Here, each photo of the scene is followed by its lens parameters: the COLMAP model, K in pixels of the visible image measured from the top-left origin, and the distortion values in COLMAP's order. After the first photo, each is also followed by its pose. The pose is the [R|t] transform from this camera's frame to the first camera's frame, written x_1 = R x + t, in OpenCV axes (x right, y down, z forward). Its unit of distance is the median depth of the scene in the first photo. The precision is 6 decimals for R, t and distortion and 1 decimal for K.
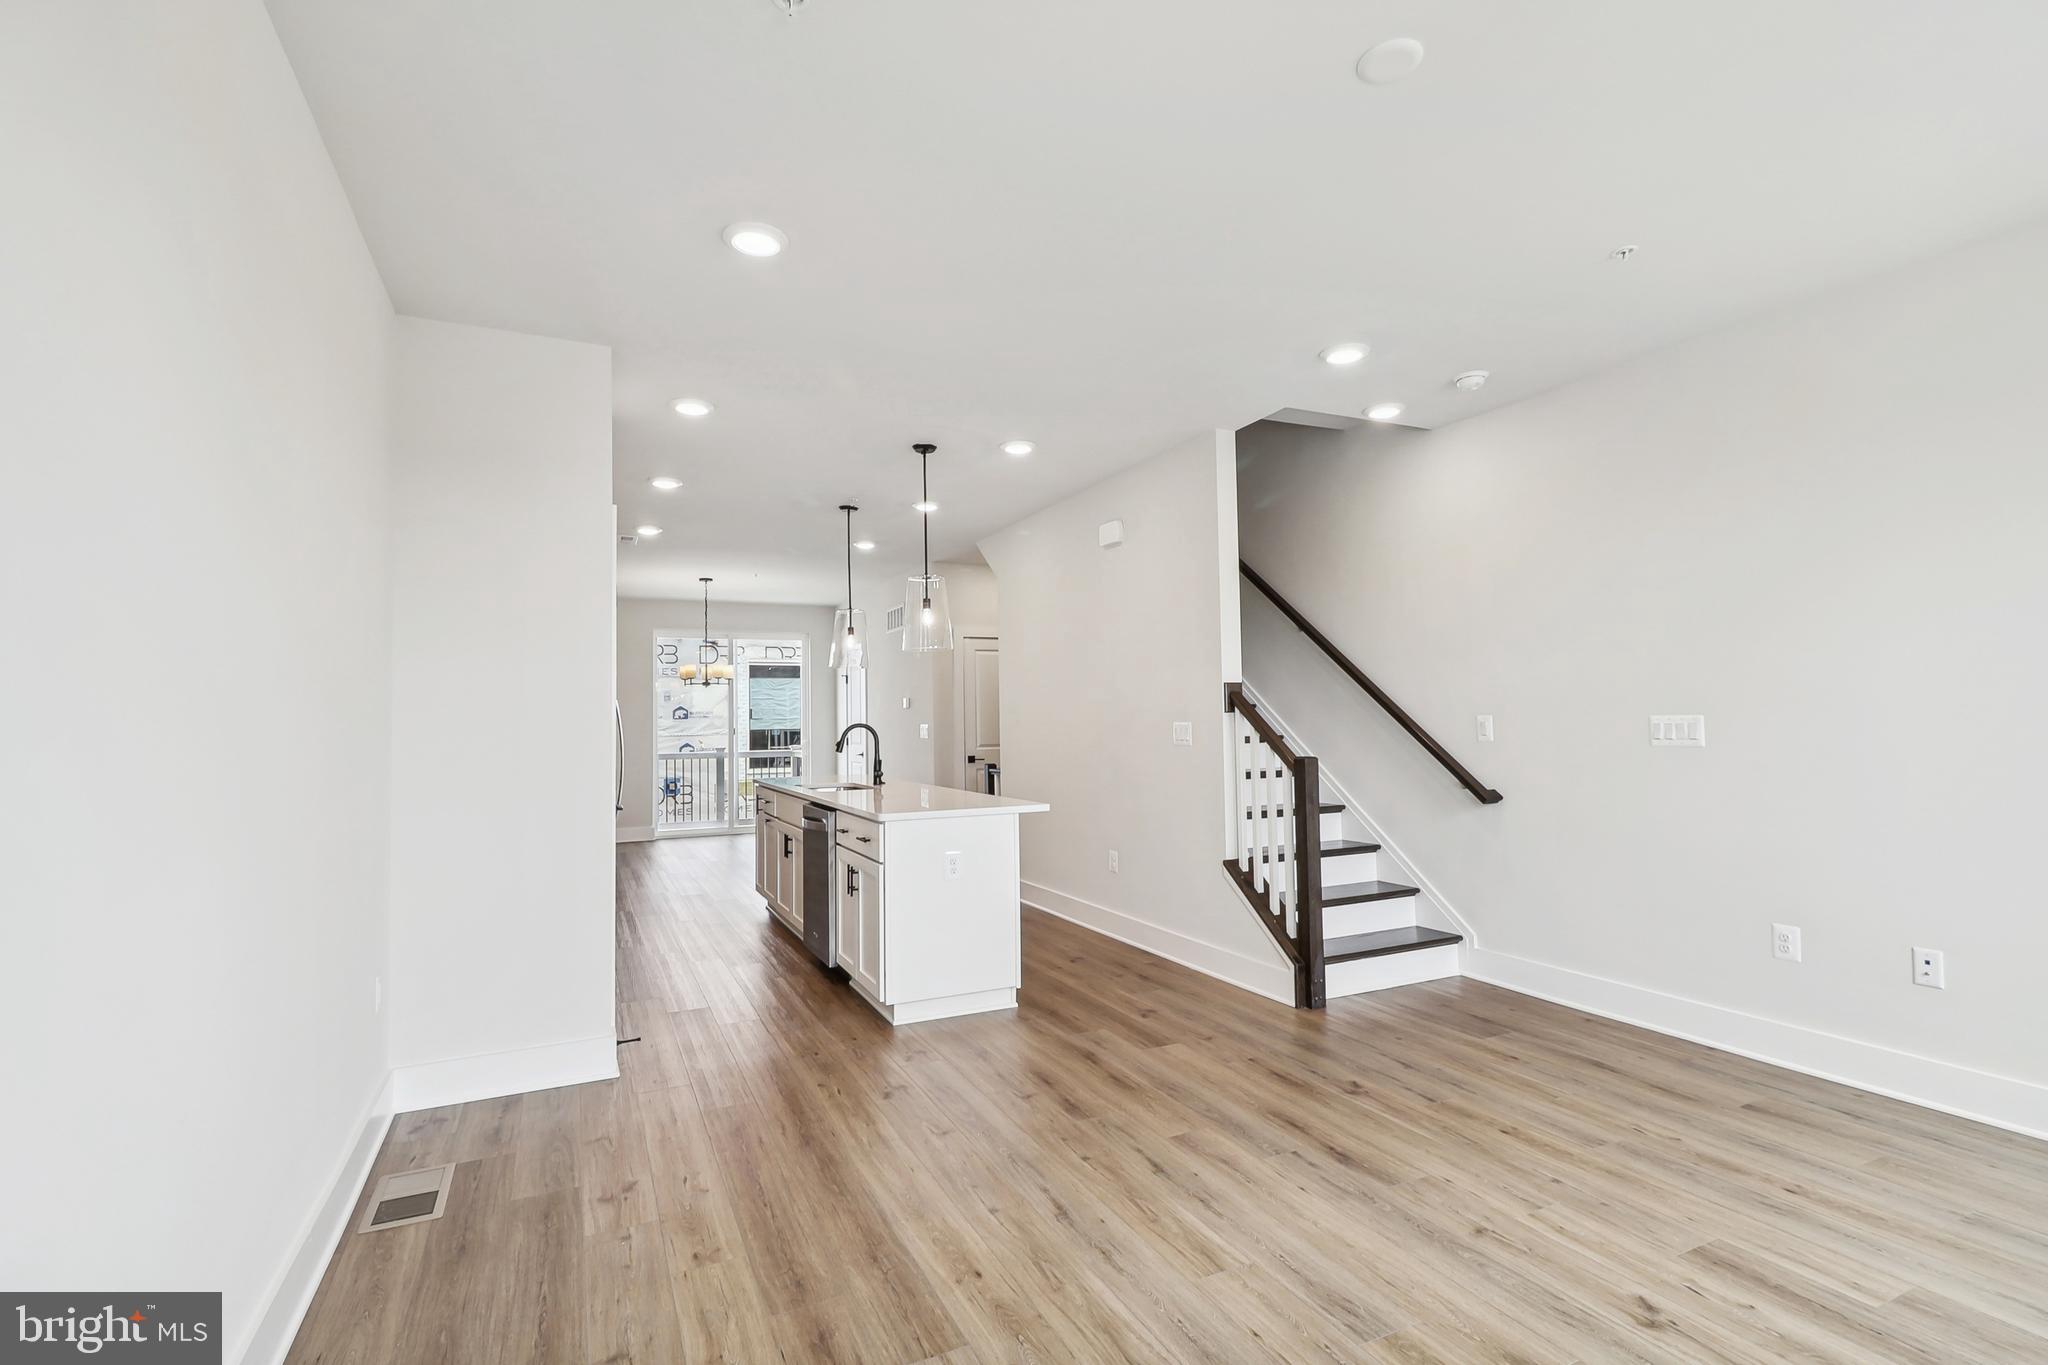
lens RADIAL K [[937.8, 0, 1002.9], [0, 937.8, 681.6], [0, 0, 1]] dist [-0.002890, -0.000618]
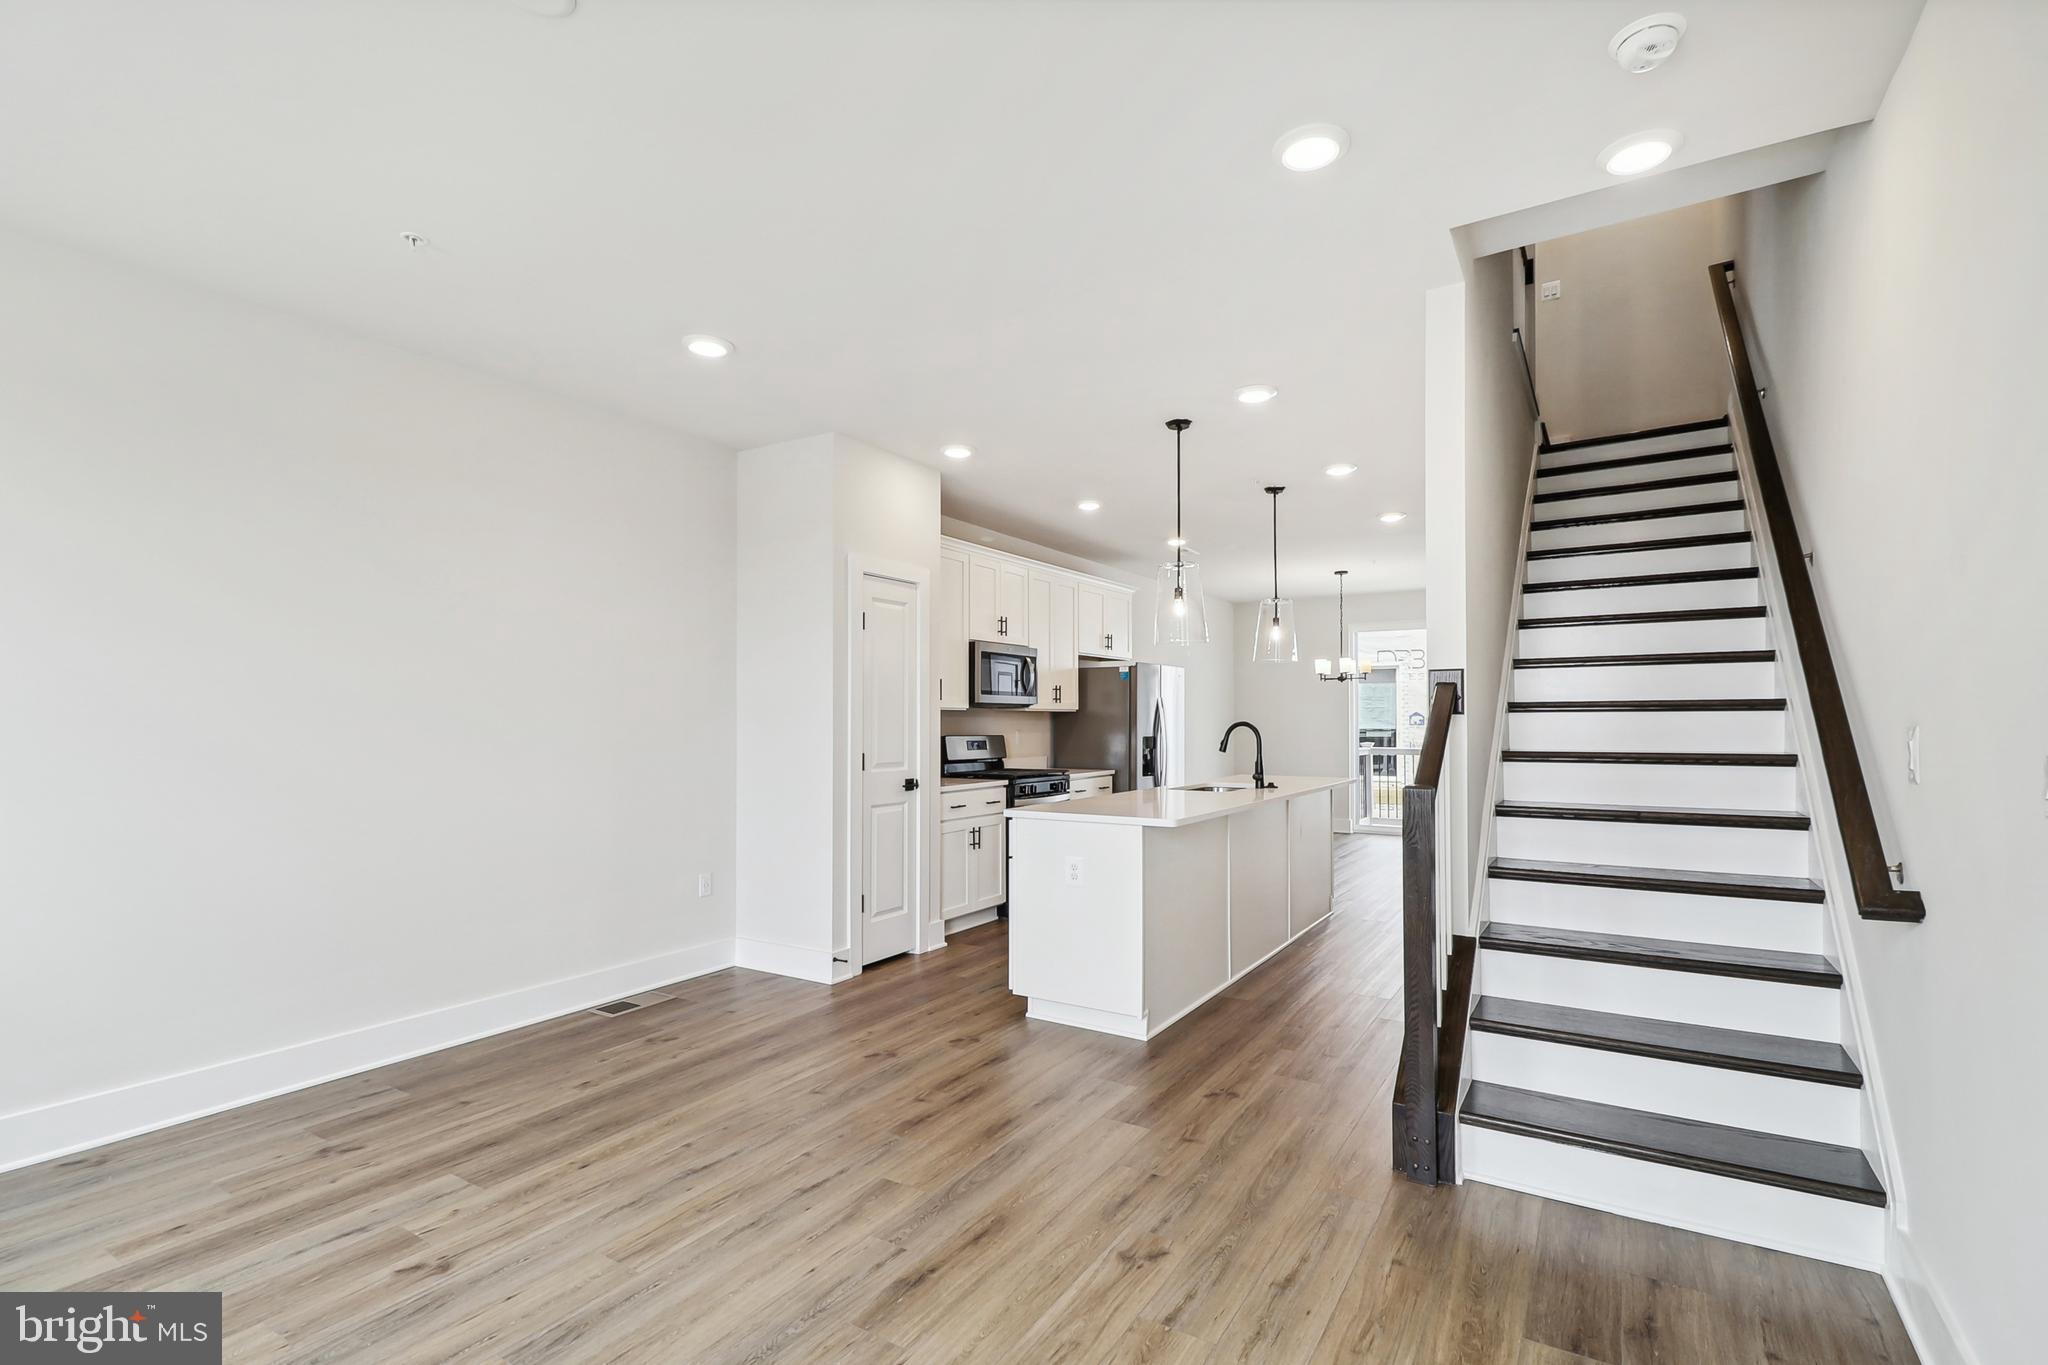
lens RADIAL K [[937.8, 0, 1072.2], [0, 937.8, 712.0], [0, 0, 1]] dist [-0.002890, -0.000618]
pose [[0.570367, 0.012973, -0.821287, 0.896961], [0.019786, 0.999368, 0.029527, 0.005394], [0.821152, -0.033091, 0.569750, 0.559916]]
